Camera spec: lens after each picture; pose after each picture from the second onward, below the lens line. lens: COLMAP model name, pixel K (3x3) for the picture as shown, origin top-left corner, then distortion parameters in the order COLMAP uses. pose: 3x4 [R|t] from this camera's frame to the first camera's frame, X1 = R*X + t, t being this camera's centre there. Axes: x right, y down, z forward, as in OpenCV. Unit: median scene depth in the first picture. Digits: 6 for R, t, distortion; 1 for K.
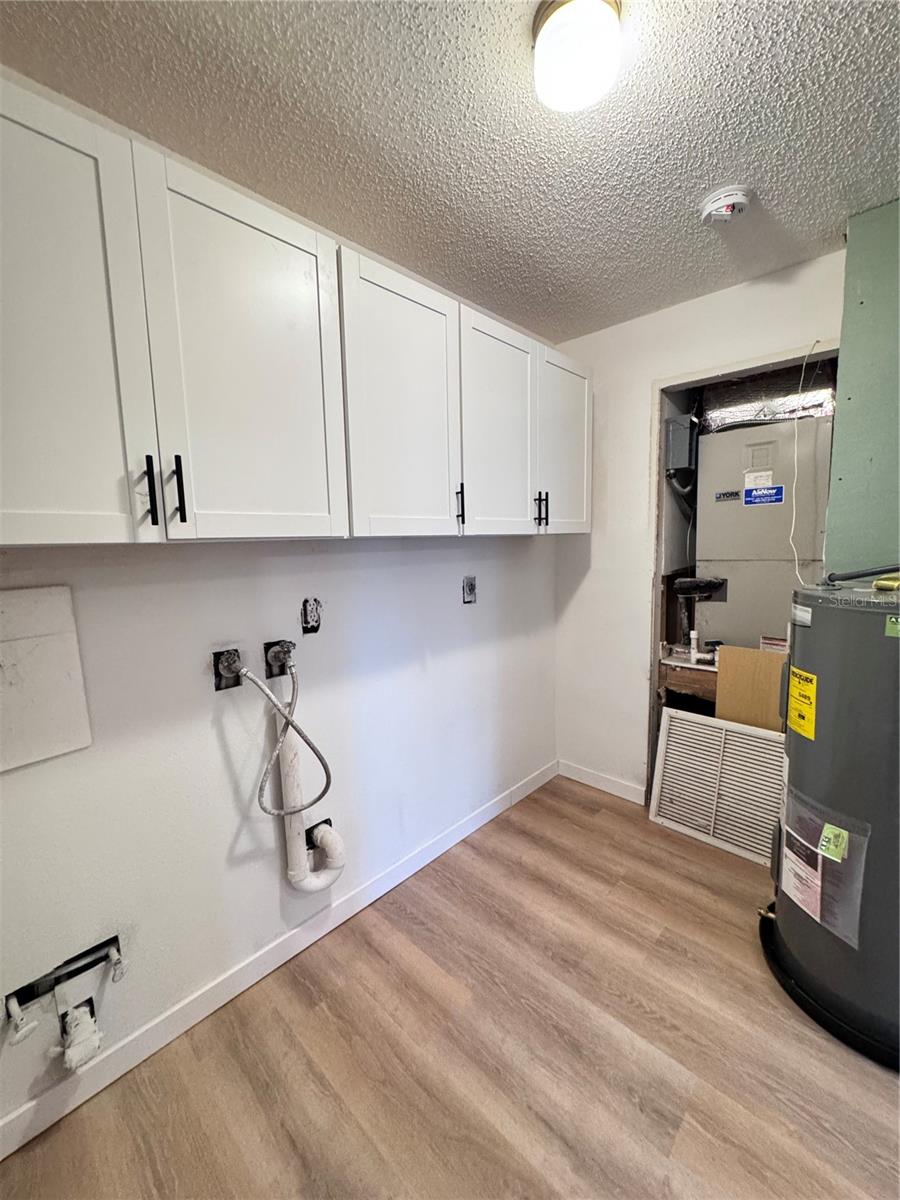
lens RADIAL K [[478.5, 0, 448.9], [0, 478.5, 599.5], [0, 0, 1]] dist [-0.004206, 0.000747]
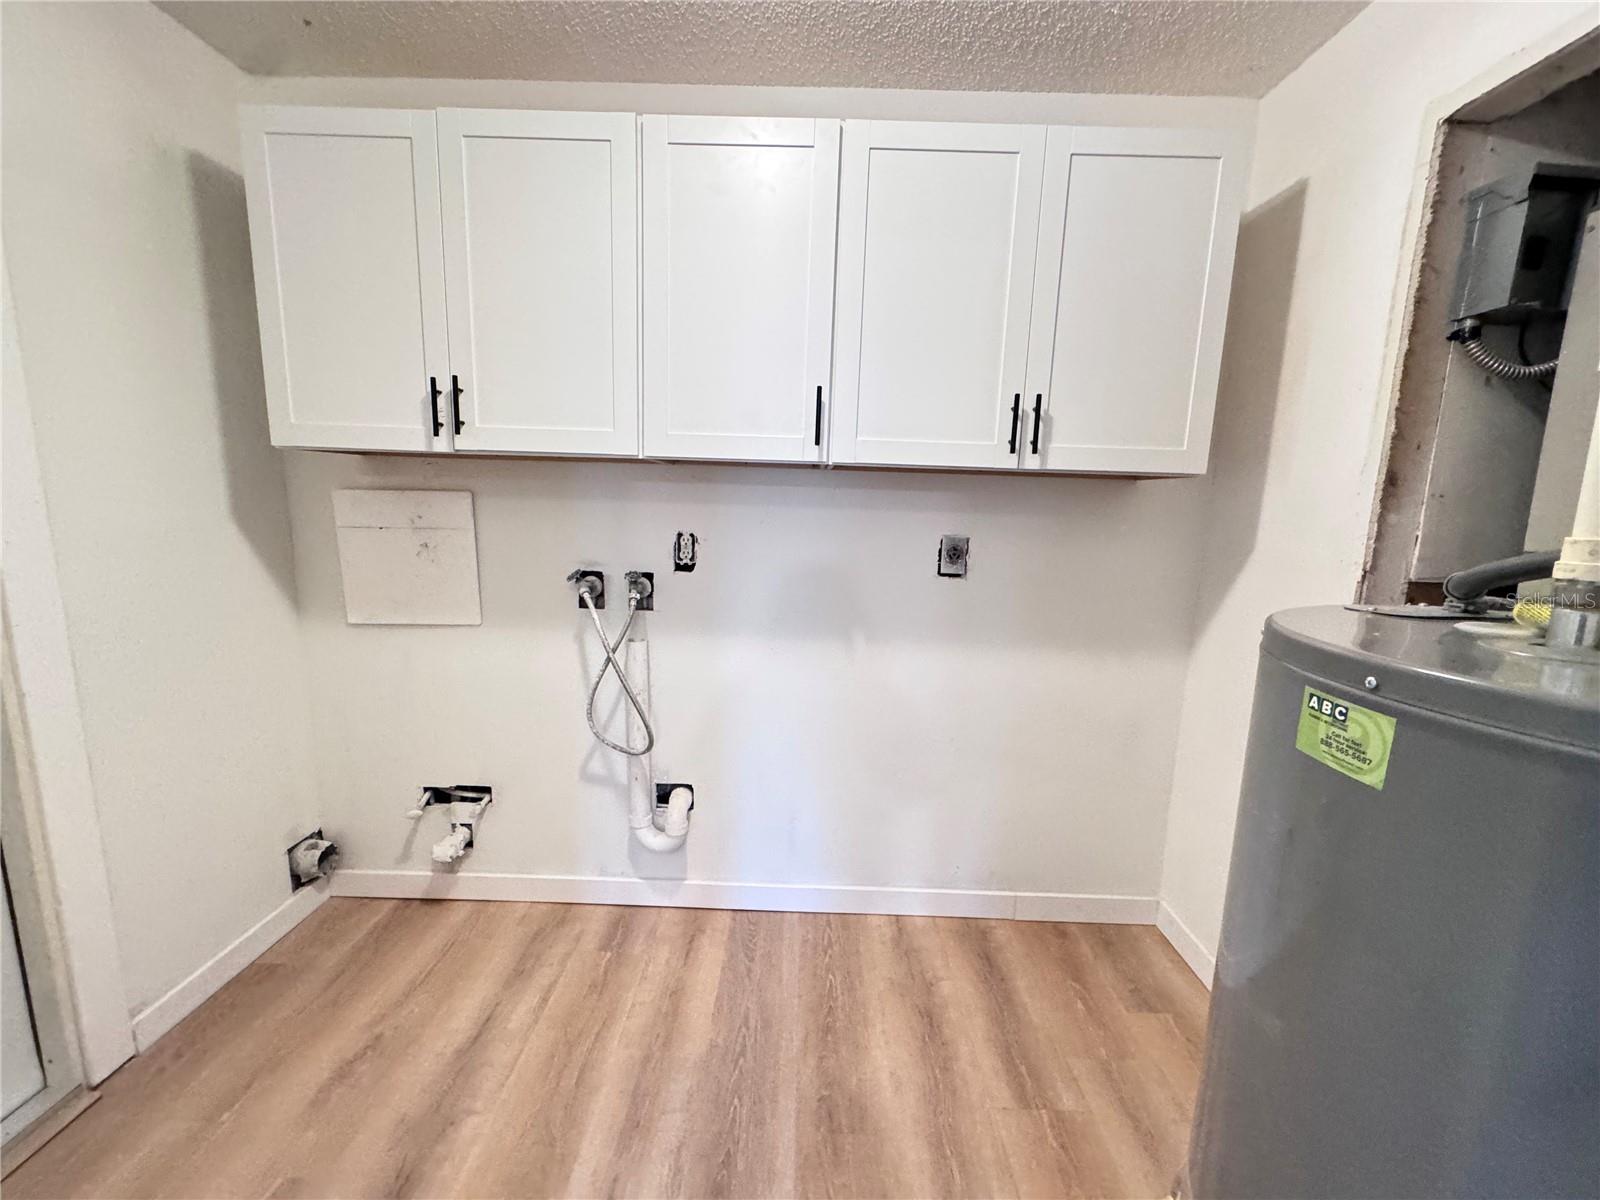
lens RADIAL K [[637.9, 0, 796.7], [0, 637.9, 602.0], [0, 0, 1]] dist [-0.004206, 0.000747]
pose [[0.678729, 0.161483, -0.716415, 0.713589], [-0.139071, 0.986136, 0.090525, -0.010141], [0.721101, 0.038191, 0.691777, 0.330614]]
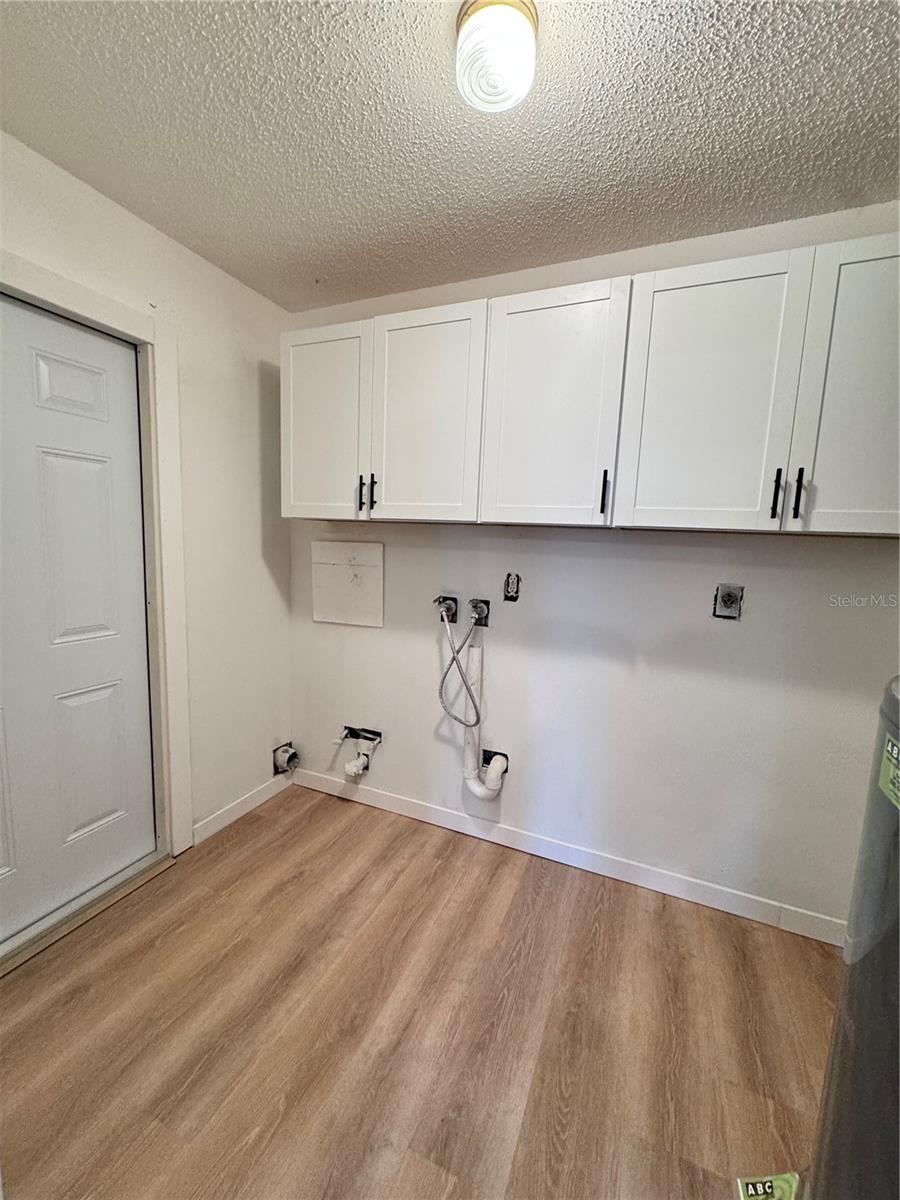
lens RADIAL K [[478.5, 0, 447.6], [0, 478.5, 597.6], [0, 0, 1]] dist [-0.004206, 0.000747]
pose [[0.342212, 0.154357, -0.926857, 0.820363], [-0.167756, 0.980603, 0.101369, -0.038310], [0.924526, 0.120796, 0.361469, 0.389573]]
